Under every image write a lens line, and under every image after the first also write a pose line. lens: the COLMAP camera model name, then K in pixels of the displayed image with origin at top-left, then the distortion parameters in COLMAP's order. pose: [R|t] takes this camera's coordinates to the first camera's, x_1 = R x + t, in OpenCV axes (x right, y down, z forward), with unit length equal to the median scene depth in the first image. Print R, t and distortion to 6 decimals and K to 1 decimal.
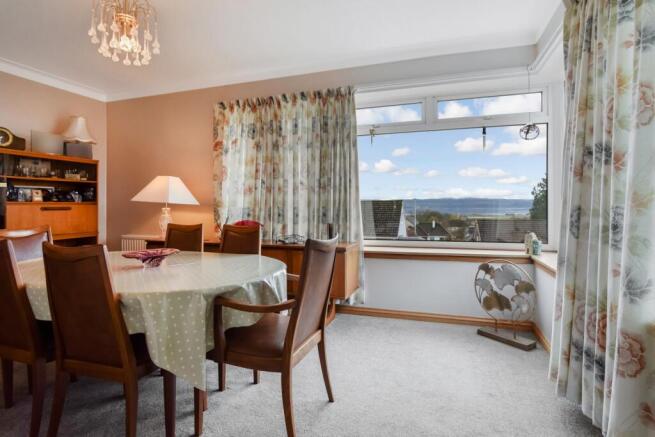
lens RADIAL K [[346.1, 0, 327.5], [0, 346.1, 218.5], [0, 0, 1]] dist [-0.000234, -0.000079]
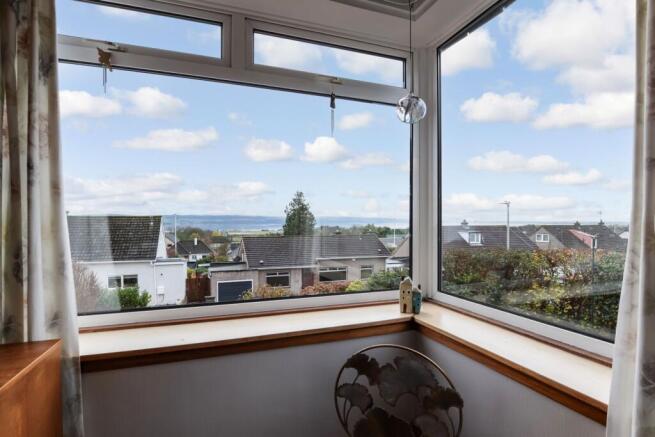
lens RADIAL K [[314.4, 0, 292.3], [0, 314.4, 219.4], [0, 0, 1]] dist [-0.000710, -0.000219]
pose [[0.815645, 0.009248, 0.578478, 0.028684], [0.013612, 0.999289, -0.035168, -0.012094], [-0.578392, 0.036559, 0.814939, 0.171132]]
